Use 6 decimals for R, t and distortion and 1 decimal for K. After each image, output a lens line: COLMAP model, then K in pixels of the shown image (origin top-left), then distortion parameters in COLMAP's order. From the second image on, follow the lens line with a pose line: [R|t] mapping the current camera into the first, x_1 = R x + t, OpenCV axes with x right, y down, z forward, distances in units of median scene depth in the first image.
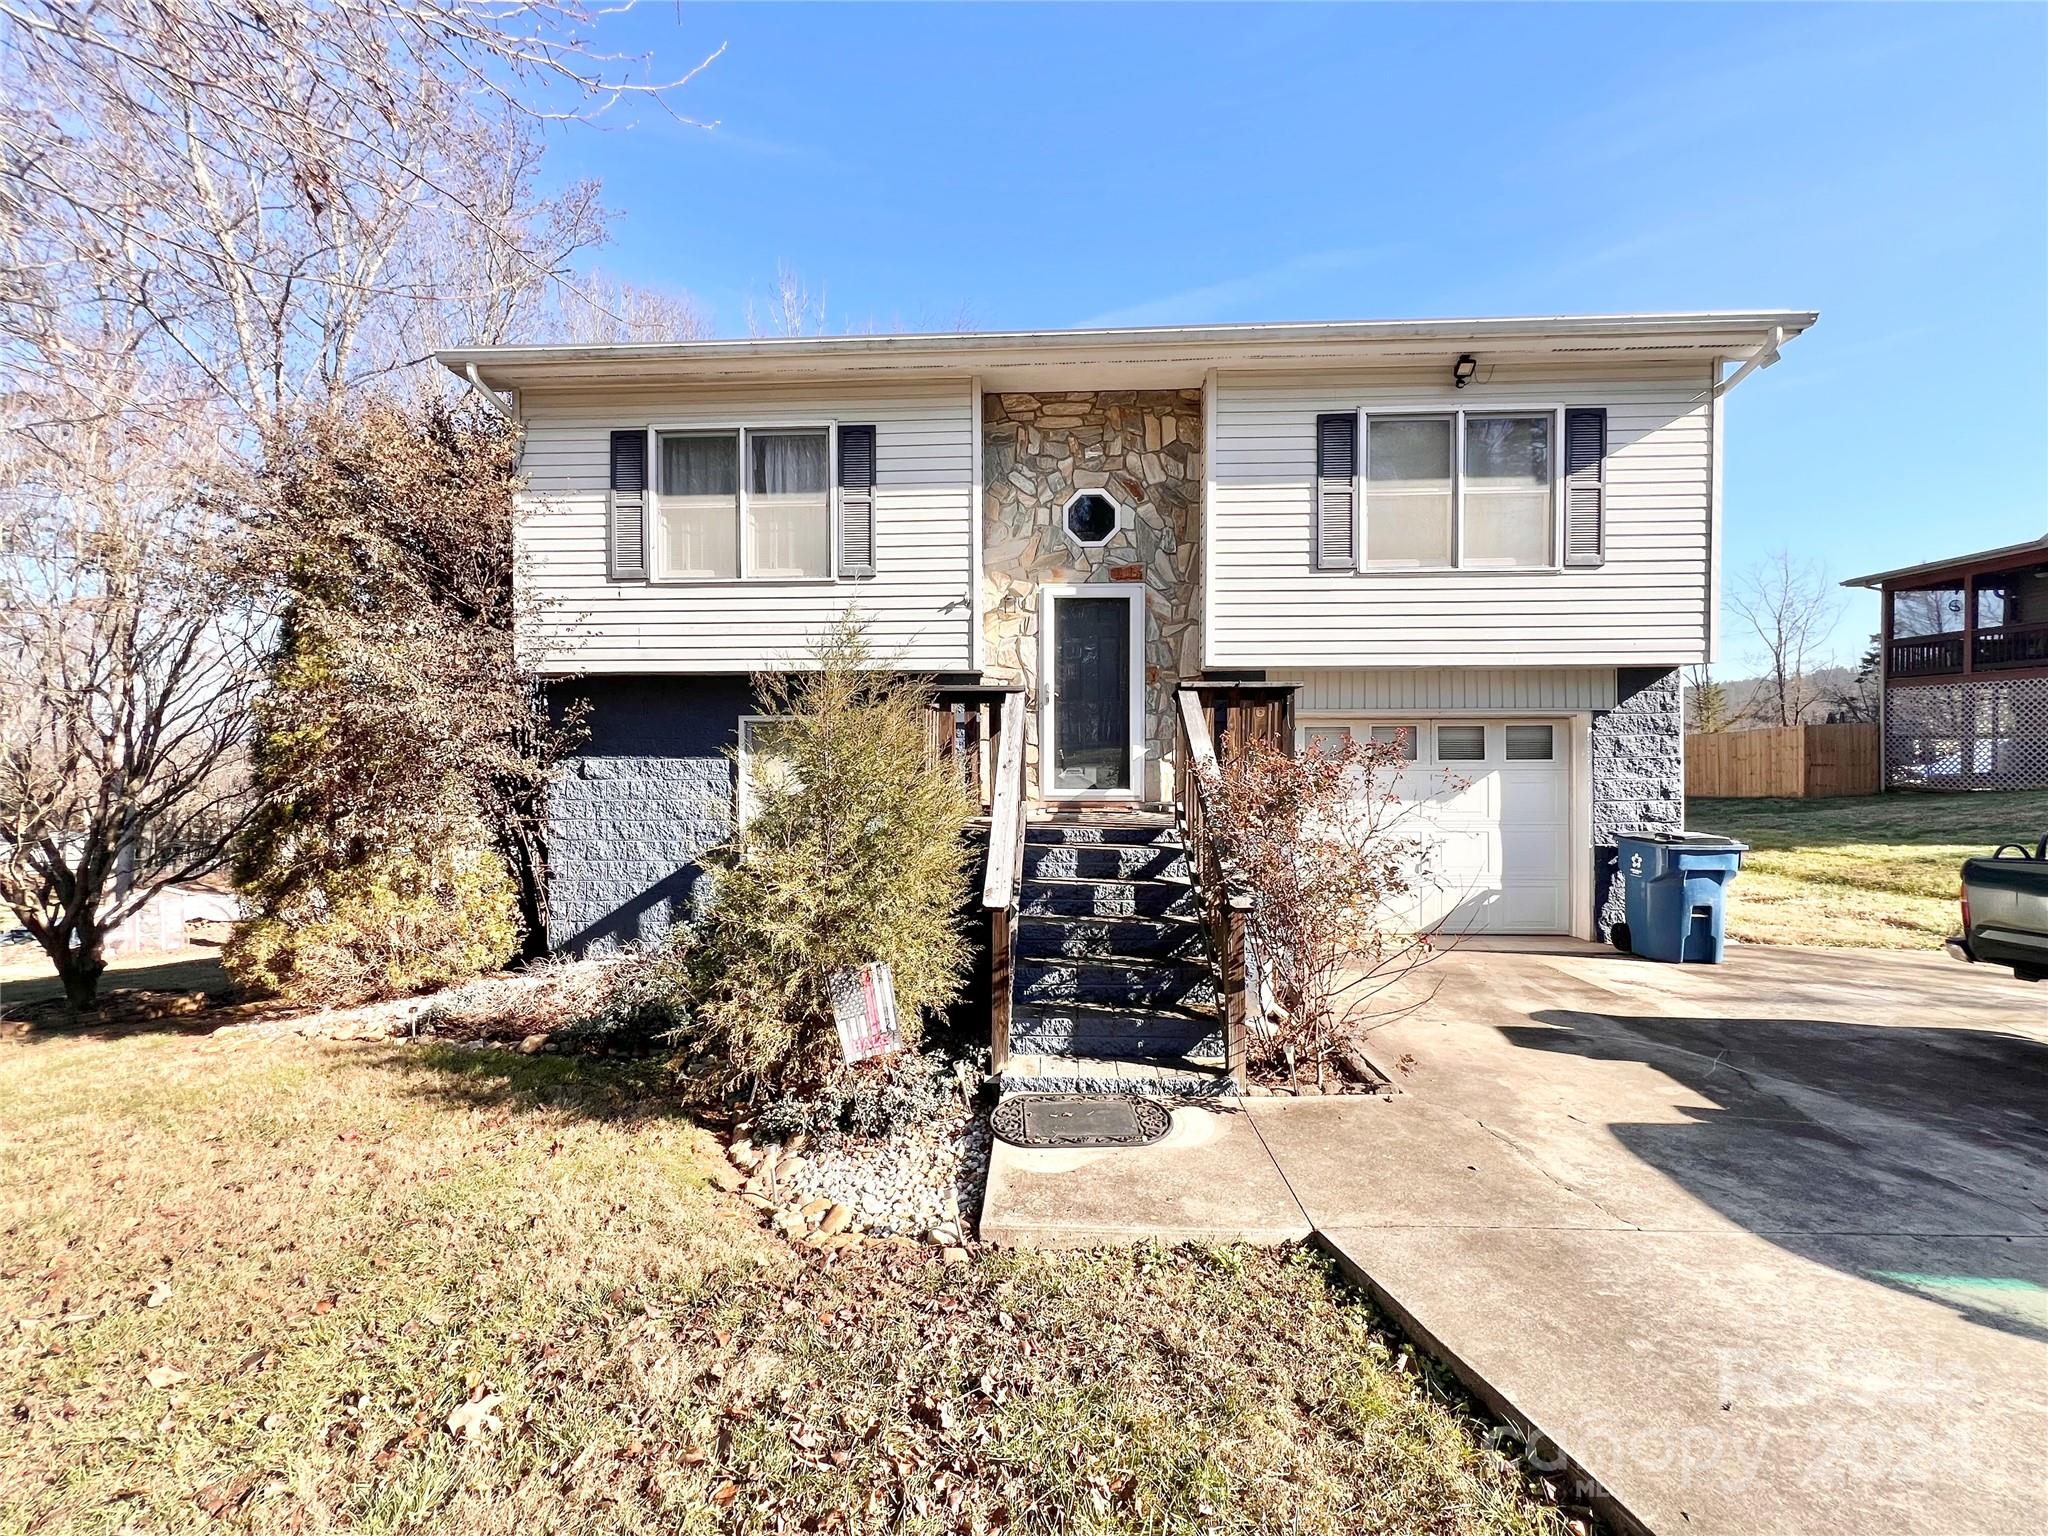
lens RADIAL K [[821.9, 0, 1023.9], [0, 821.9, 754.7], [0, 0, 1]] dist [-0.007498, 0.000958]
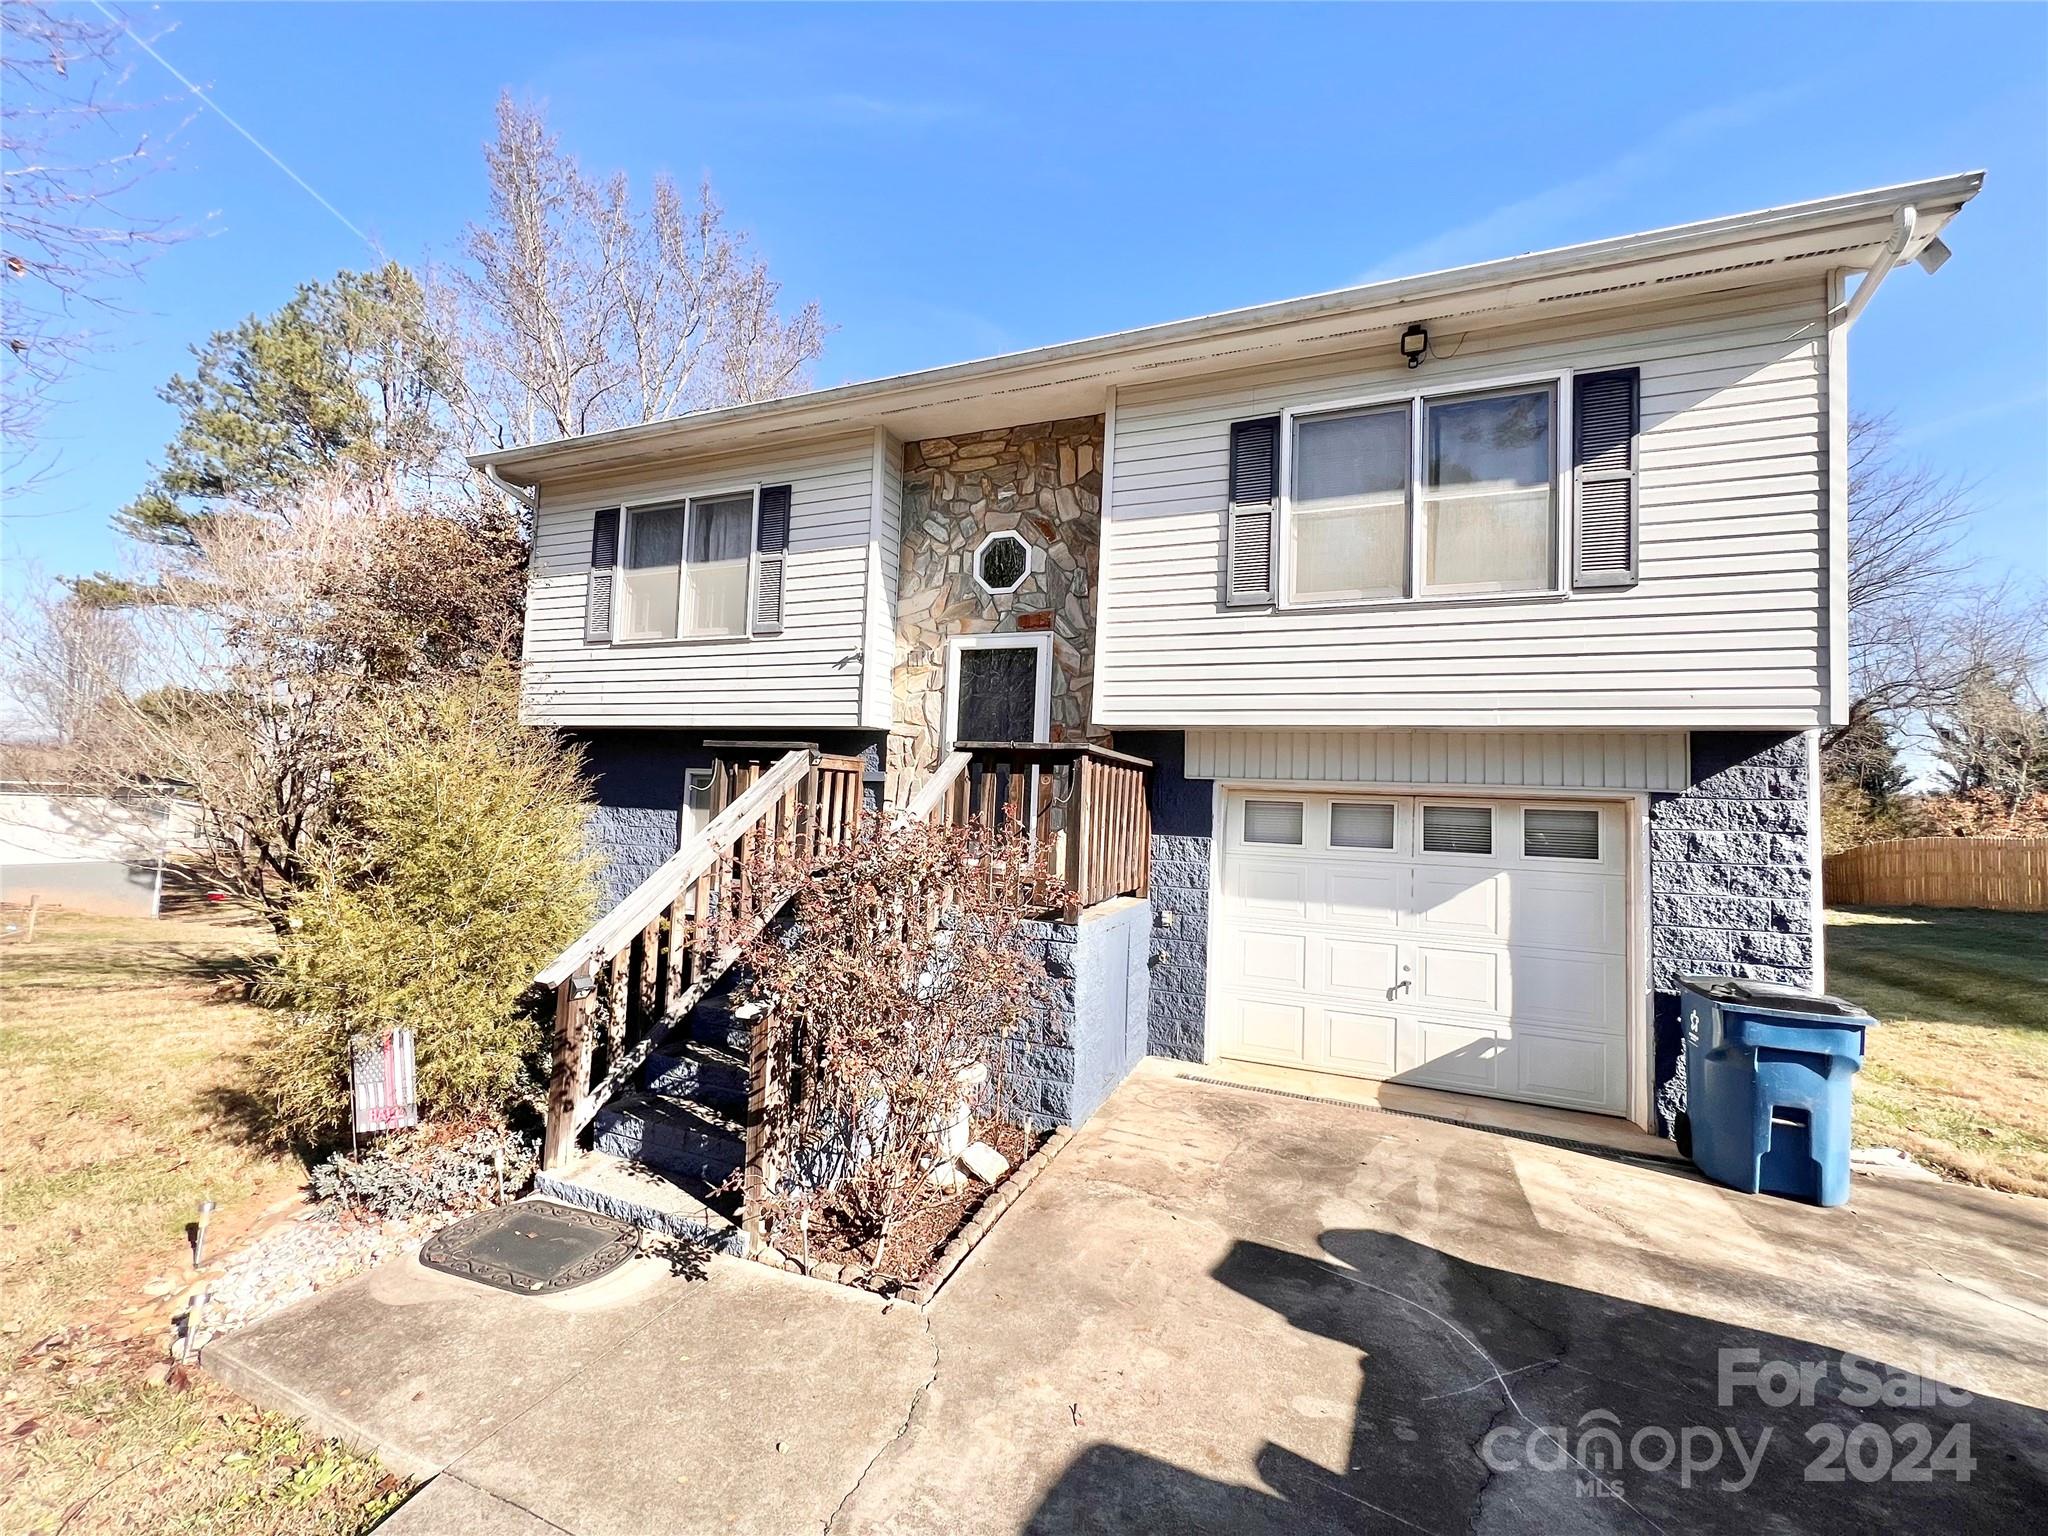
lens RADIAL K [[821.9, 0, 1039.0], [0, 821.9, 753.8], [0, 0, 1]] dist [-0.007498, 0.000958]
pose [[0.941249, 0.019430, -0.337155, 0.452520], [-0.044196, 0.996845, -0.065937, -0.018547], [0.334810, 0.076964, 0.939137, 0.178716]]
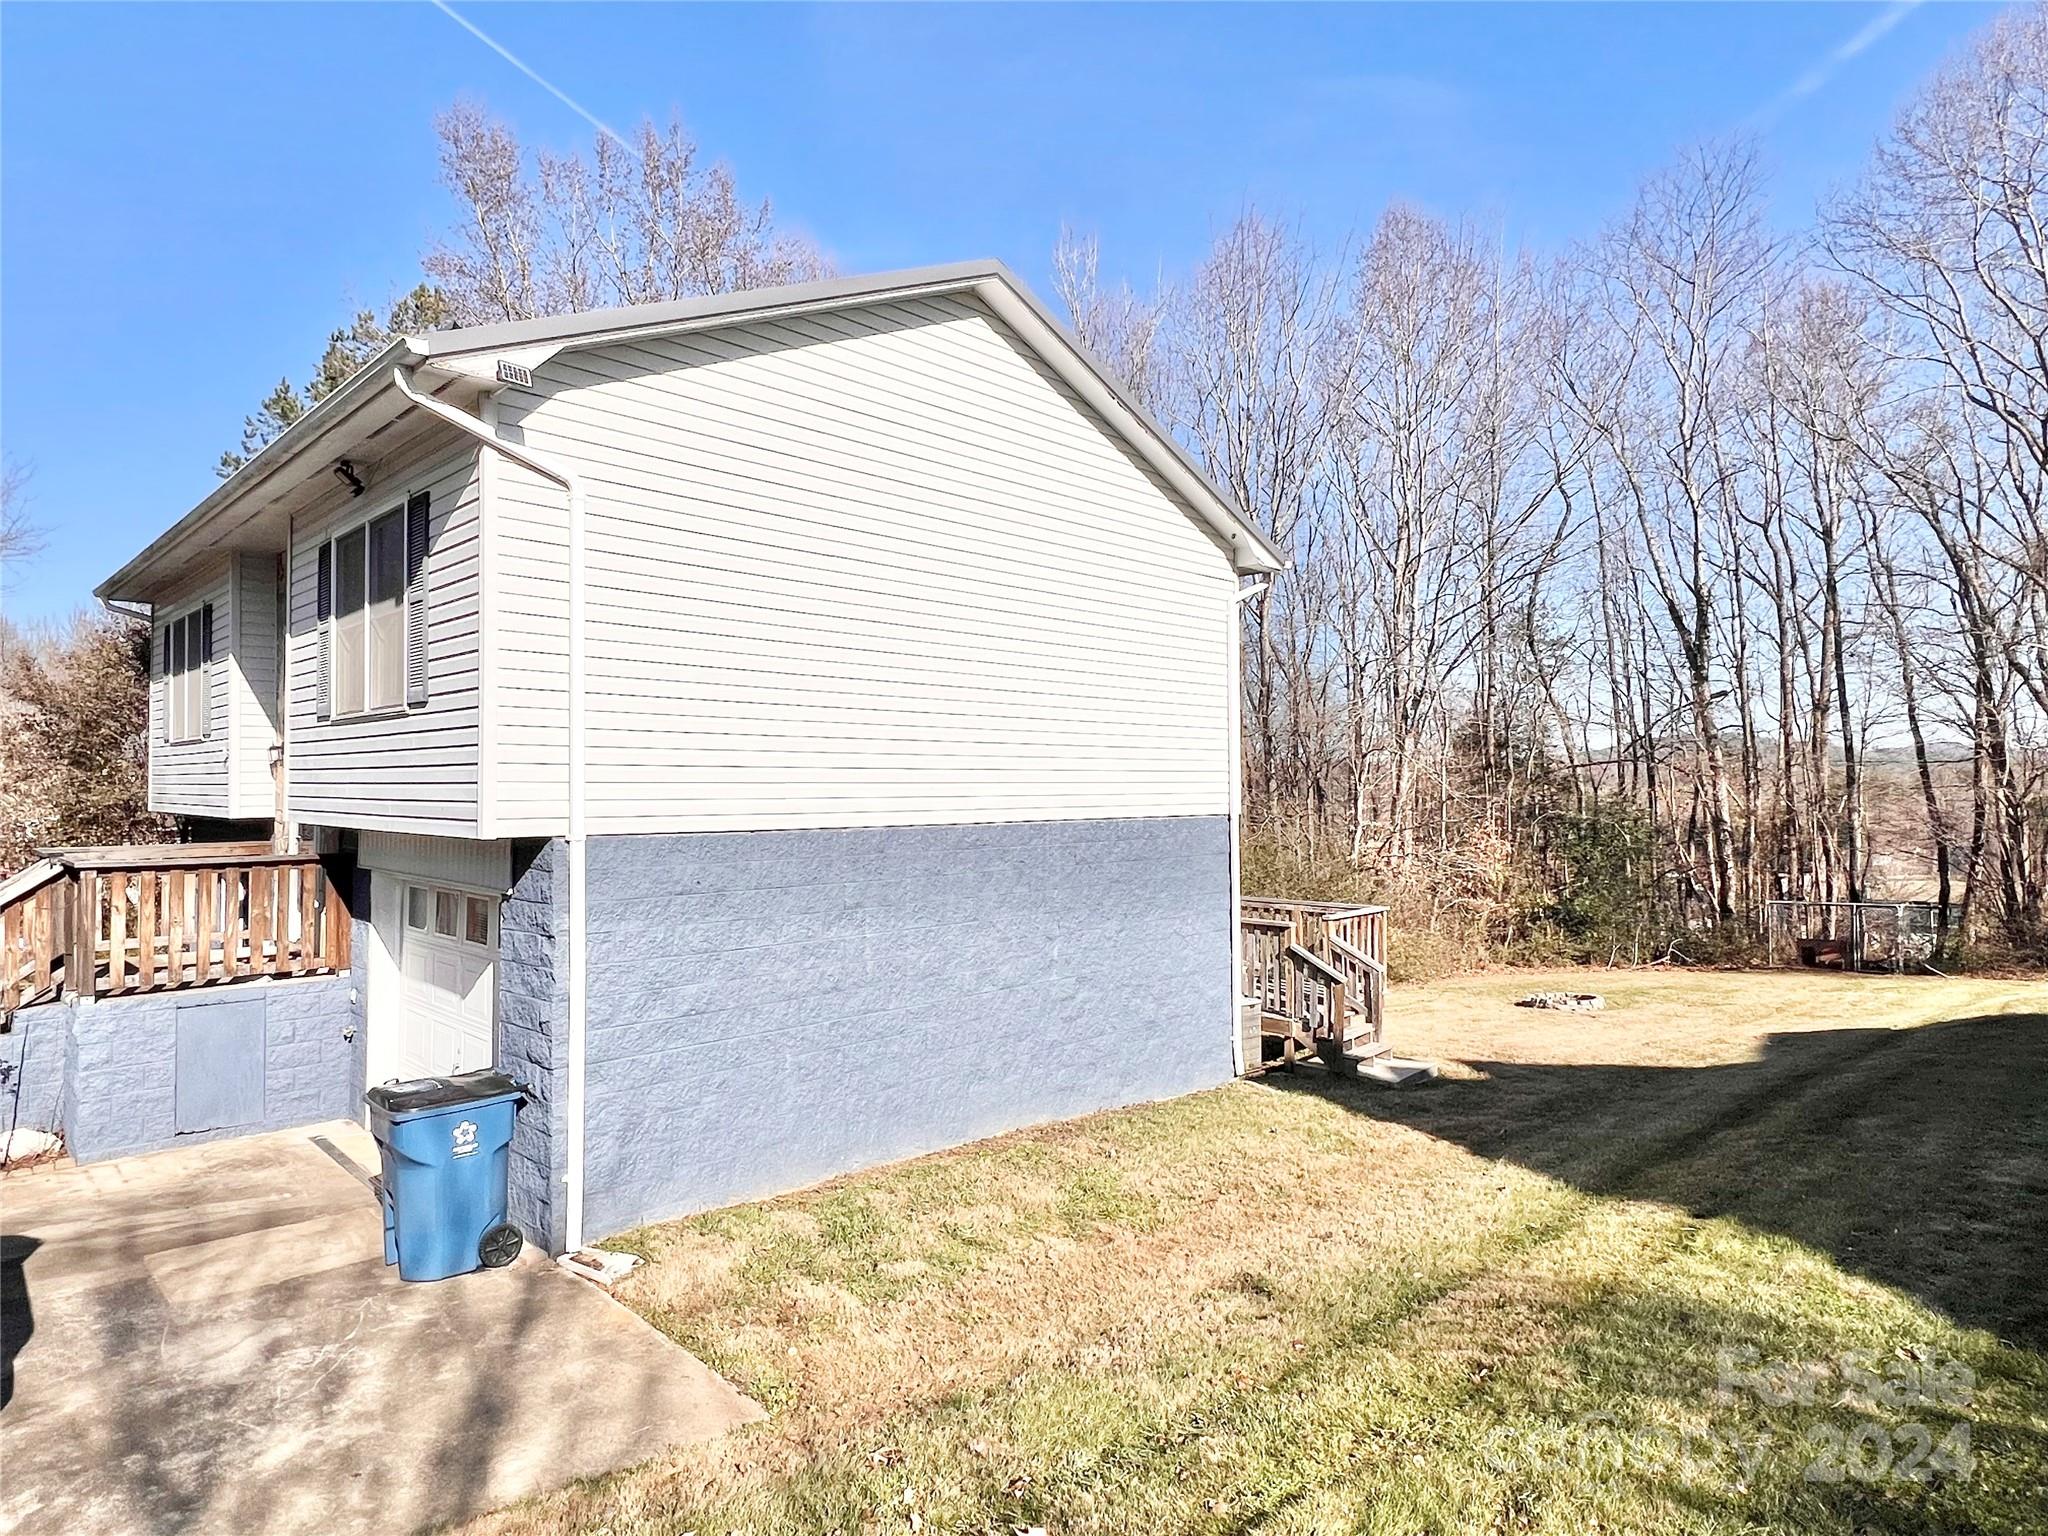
lens RADIAL K [[1151.7, 0, 1027.4], [0, 1151.7, 779.2], [0, 0, 1]] dist [0.008304, 0.002282]
pose [[0.750048, -0.003793, -0.661373, 1.751827], [-0.015061, 0.999626, -0.022813, -0.140371], [0.661212, 0.027072, 0.749710, 0.559989]]
